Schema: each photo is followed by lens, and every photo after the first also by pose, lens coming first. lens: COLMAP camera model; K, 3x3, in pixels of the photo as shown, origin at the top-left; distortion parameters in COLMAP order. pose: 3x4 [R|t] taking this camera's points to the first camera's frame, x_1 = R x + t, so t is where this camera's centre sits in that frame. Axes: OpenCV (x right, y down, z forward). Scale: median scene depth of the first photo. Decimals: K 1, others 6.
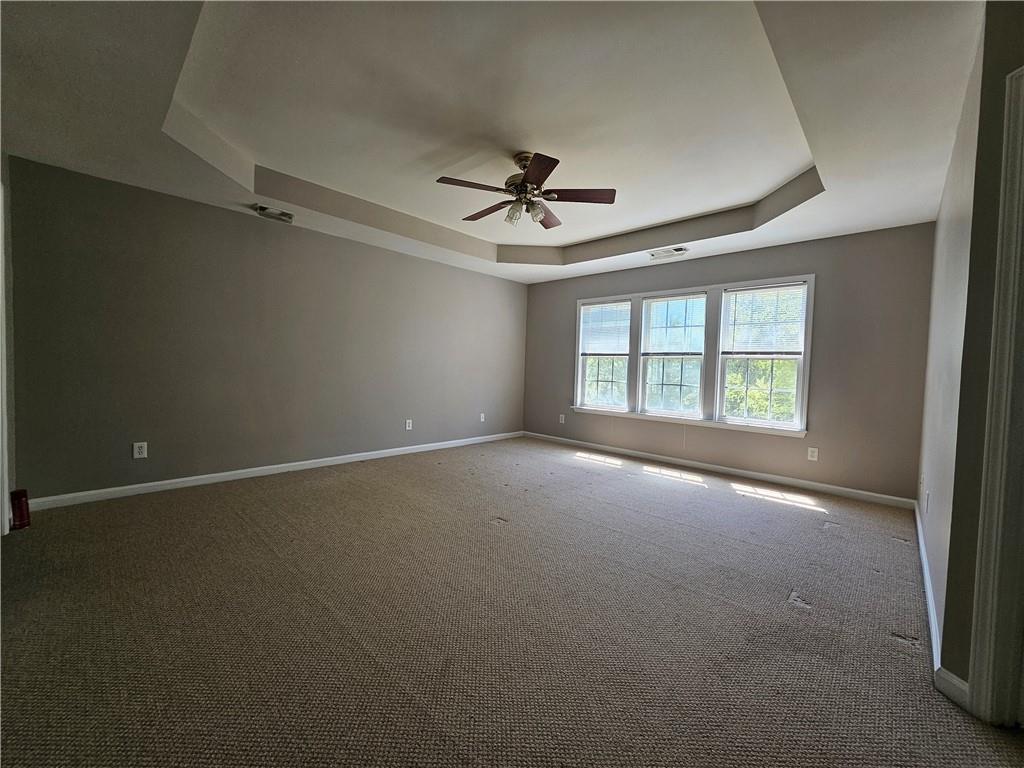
lens RADIAL K [[410.5, 0, 511.2], [0, 410.5, 388.1], [0, 0, 1]] dist [0.016541, -0.000042]
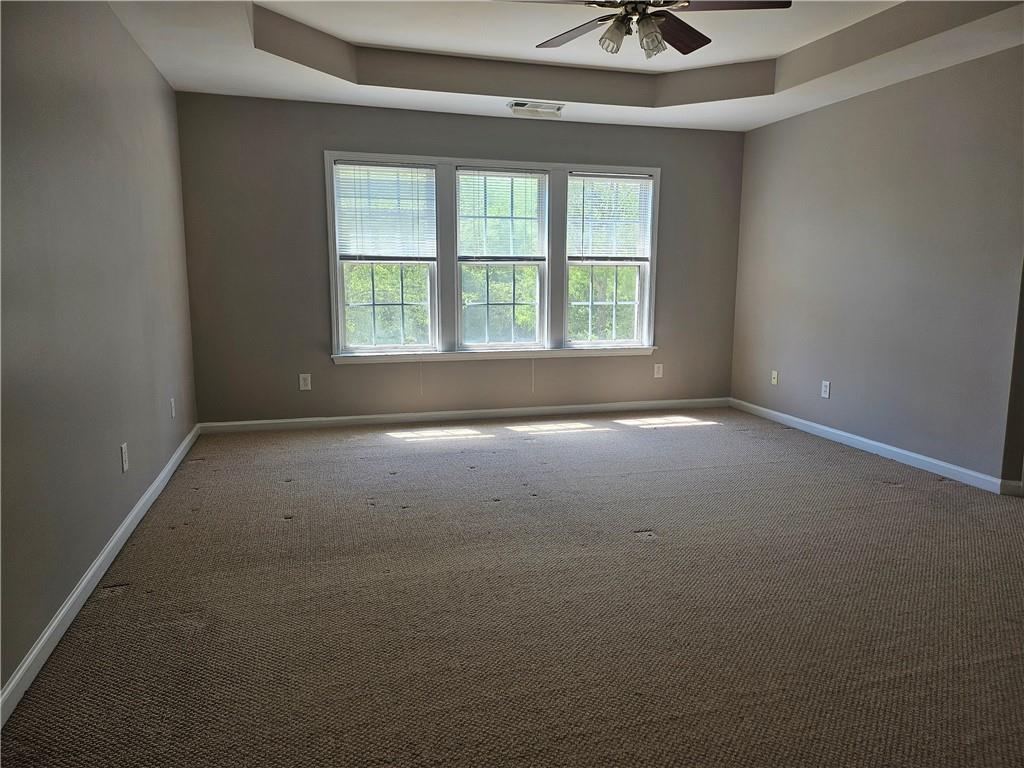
lens RADIAL K [[713.6, 0, 512.0], [0, 713.6, 384.0], [0, 0, 1]] dist [0.036341, 0.000821]
pose [[0.504367, -0.152666, 0.849886, -0.662690], [0.058507, 0.988027, 0.142760, -0.047815], [-0.861505, -0.022279, 0.507260, 0.400279]]
